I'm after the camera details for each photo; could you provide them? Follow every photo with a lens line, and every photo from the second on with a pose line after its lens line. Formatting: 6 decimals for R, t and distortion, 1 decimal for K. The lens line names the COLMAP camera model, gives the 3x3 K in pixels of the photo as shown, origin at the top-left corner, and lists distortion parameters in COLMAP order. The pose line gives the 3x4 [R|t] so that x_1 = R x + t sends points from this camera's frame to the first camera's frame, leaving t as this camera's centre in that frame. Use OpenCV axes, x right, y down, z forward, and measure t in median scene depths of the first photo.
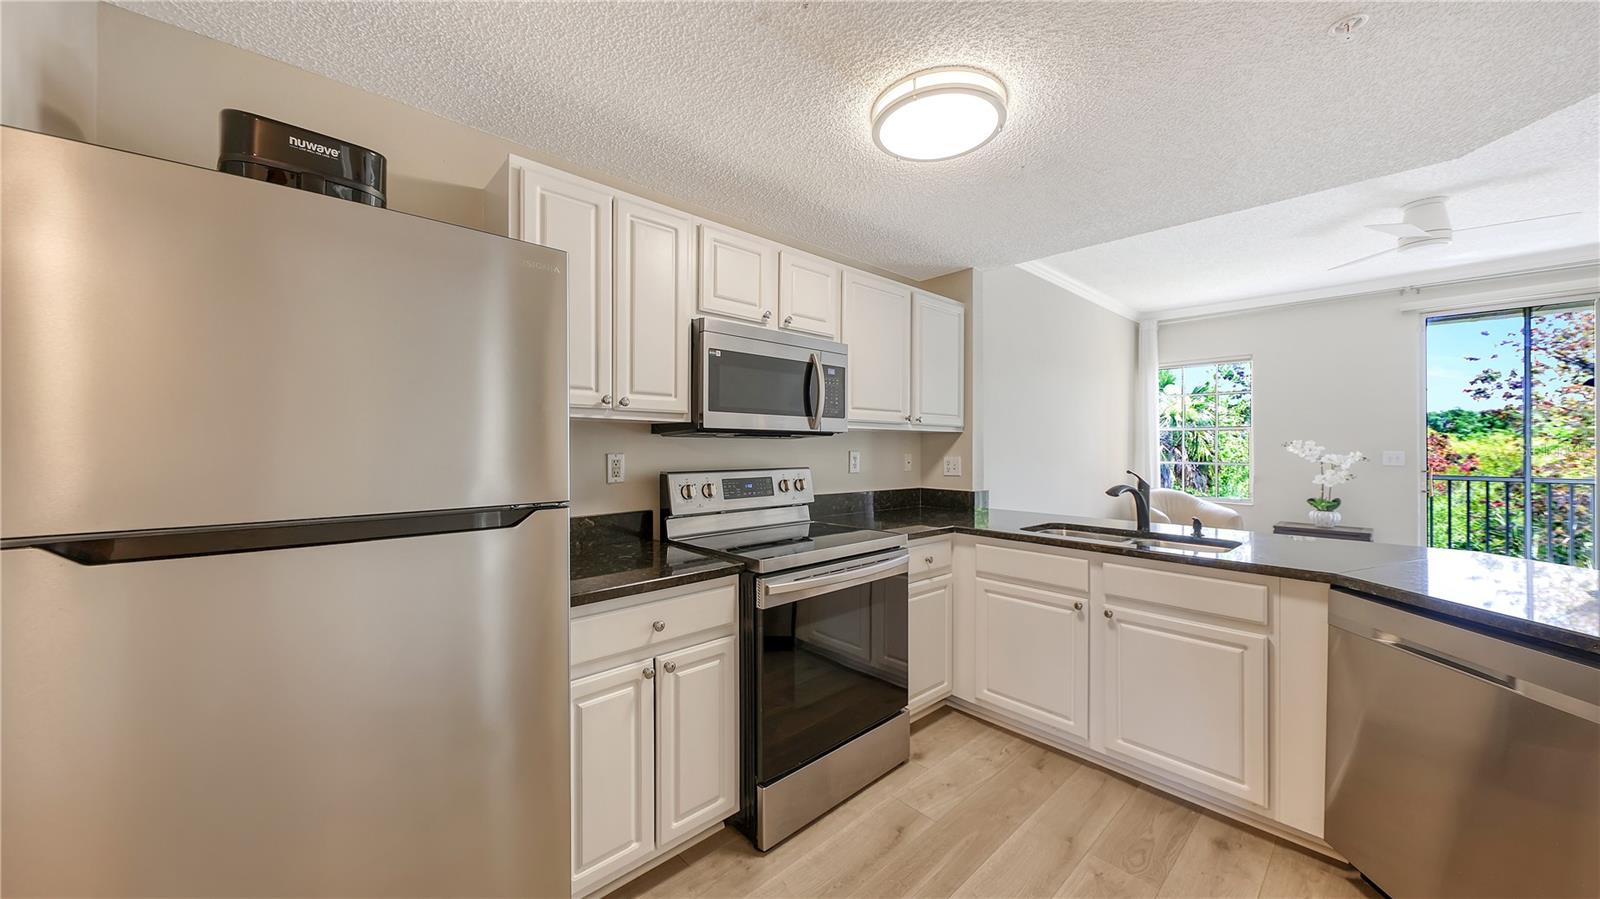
lens RADIAL K [[555.9, 0, 796.3], [0, 555.9, 447.8], [0, 0, 1]] dist [0.001854, -0.000053]
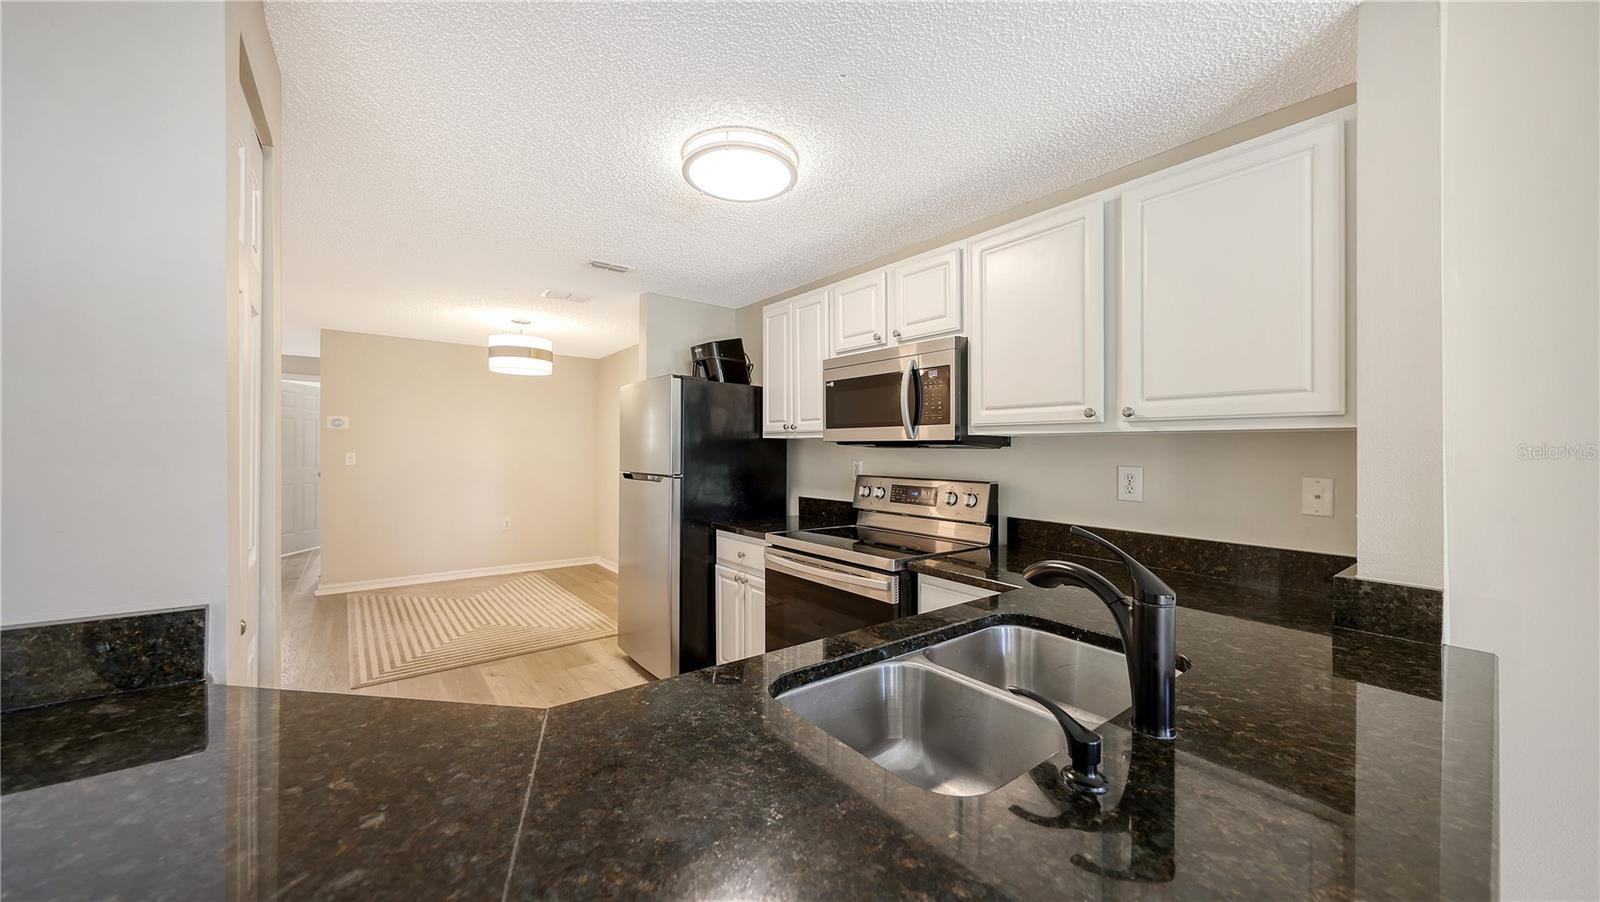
lens RADIAL K [[555.9, 0, 796.3], [0, 555.9, 449.3], [0, 0, 1]] dist [0.001854, -0.000053]
pose [[-0.063000, -0.010852, -0.997955, 0.943591], [-0.015565, 0.999830, -0.009889, -0.001404], [0.997892, 0.014910, -0.063159, 0.805822]]
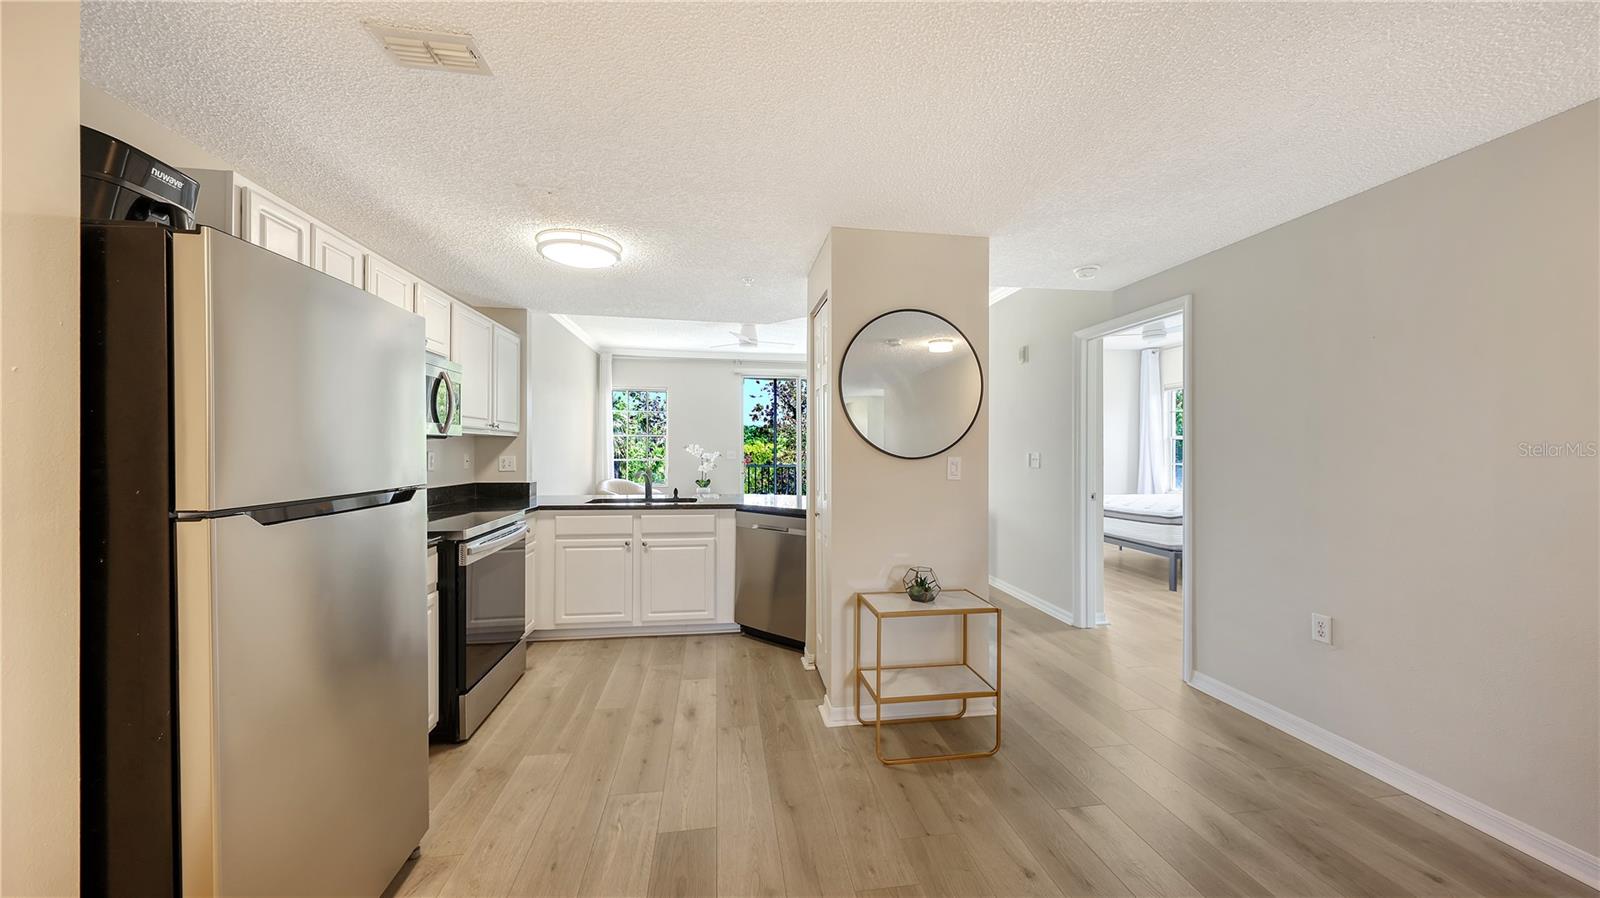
lens RADIAL K [[555.9, 0, 800.0], [0, 555.9, 449.0], [0, 0, 1]] dist [0.000114, -0.000035]
pose [[0.559334, 0.000925, 0.828942, -0.509529], [-0.001277, 0.999999, -0.000254, 0.000192], [-0.828941, -0.000917, 0.559335, -0.317768]]
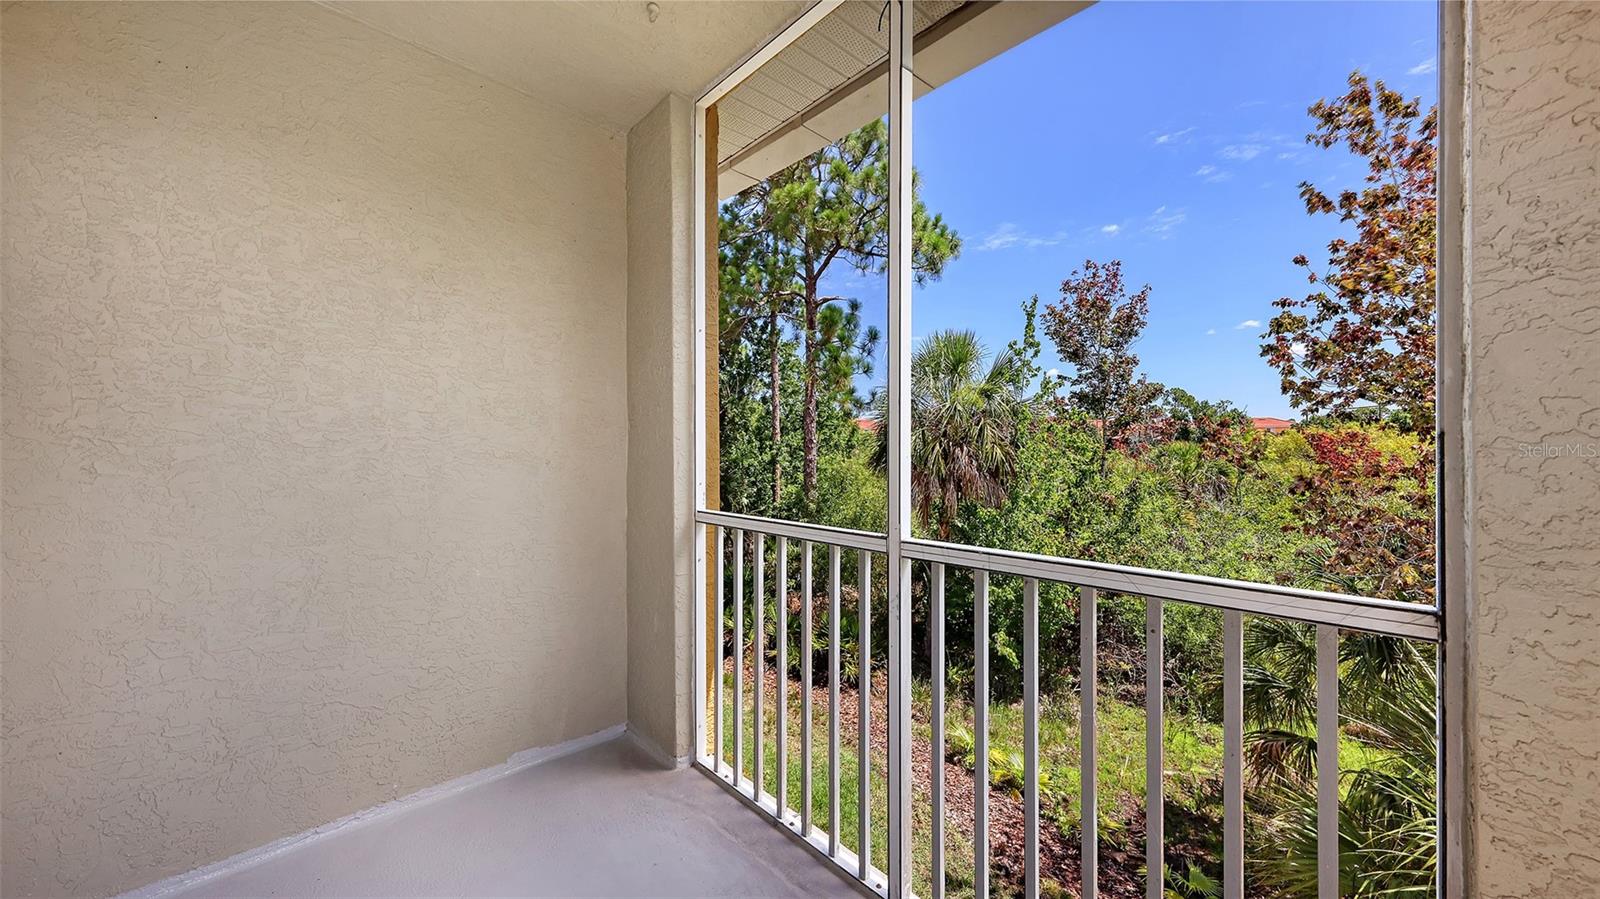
lens RADIAL K [[555.9, 0, 796.3], [0, 555.9, 447.8], [0, 0, 1]] dist [0.001854, -0.000053]
pose [[0.999935, -0.010740, 0.003930, 2.852991], [0.010769, 0.999914, -0.007438, 0.018760], [-0.003850, 0.007480, 0.999965, 1.601227]]
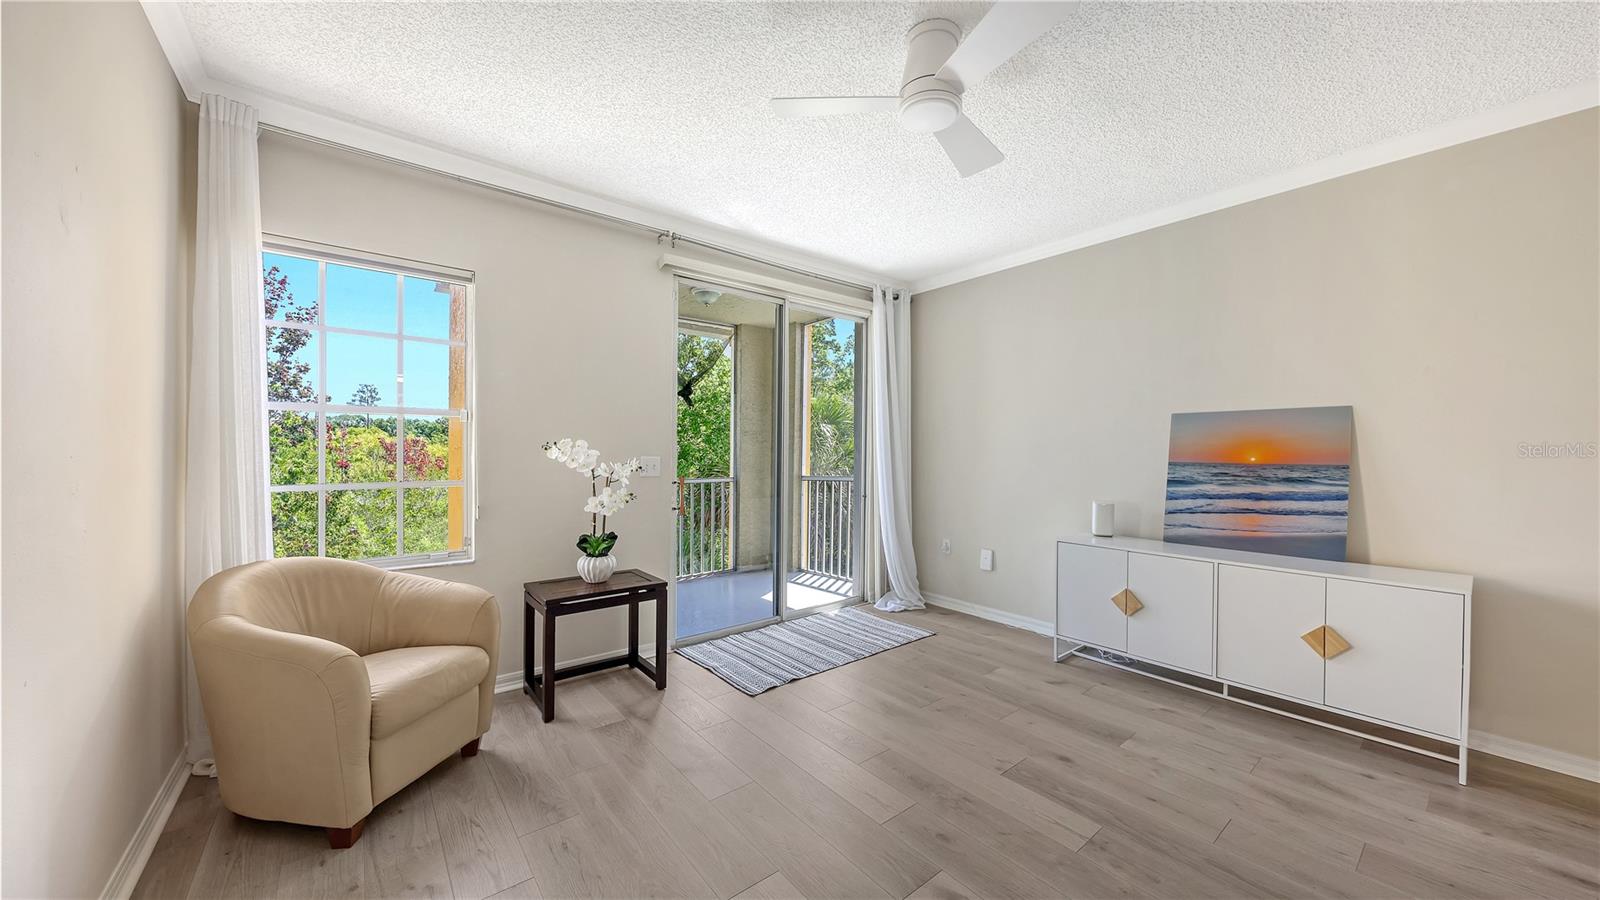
lens RADIAL K [[560.0, 0, 814.1], [0, 560.0, 455.7], [0, 0, 1]] dist [0.000567, 0.000029]
pose [[0.057575, -0.008652, 0.998304, 0.689910], [-0.004969, 0.999948, 0.008953, -0.004588], [-0.998329, -0.005476, 0.057529, 1.424457]]
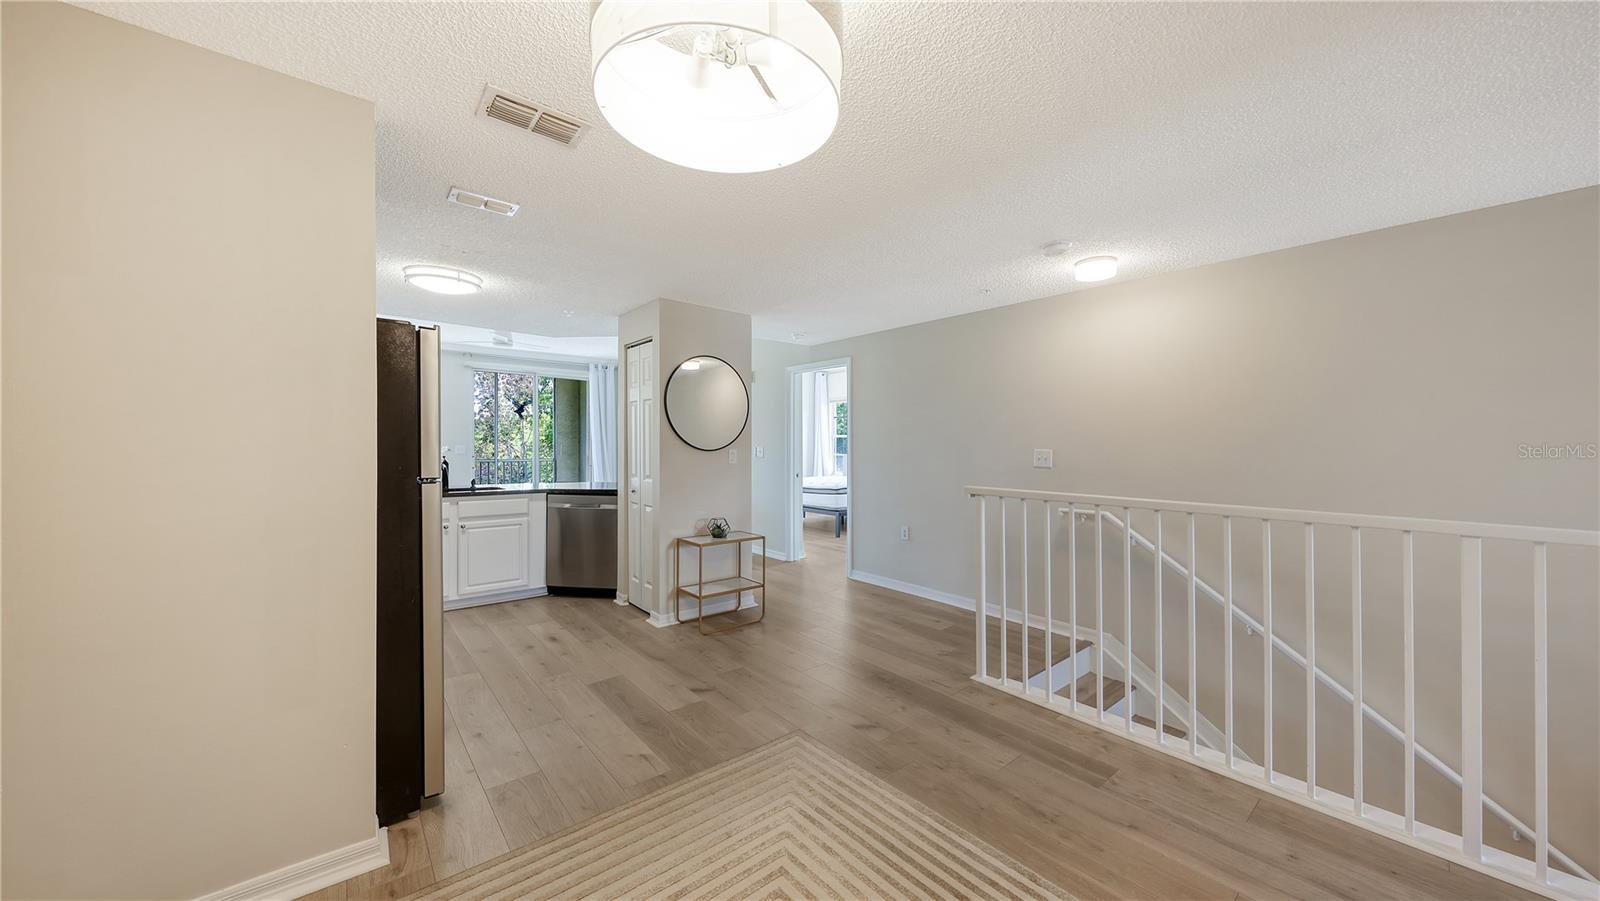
lens RADIAL K [[557.2, 0, 811.0], [0, 557.2, 444.8], [0, 0, 1]] dist [0.000331, 0.000026]
pose [[0.032138, -0.000686, 0.999483, -1.161357], [-0.002979, 0.999995, 0.000782, -0.000752], [-0.999479, -0.003003, 0.032135, -0.261229]]
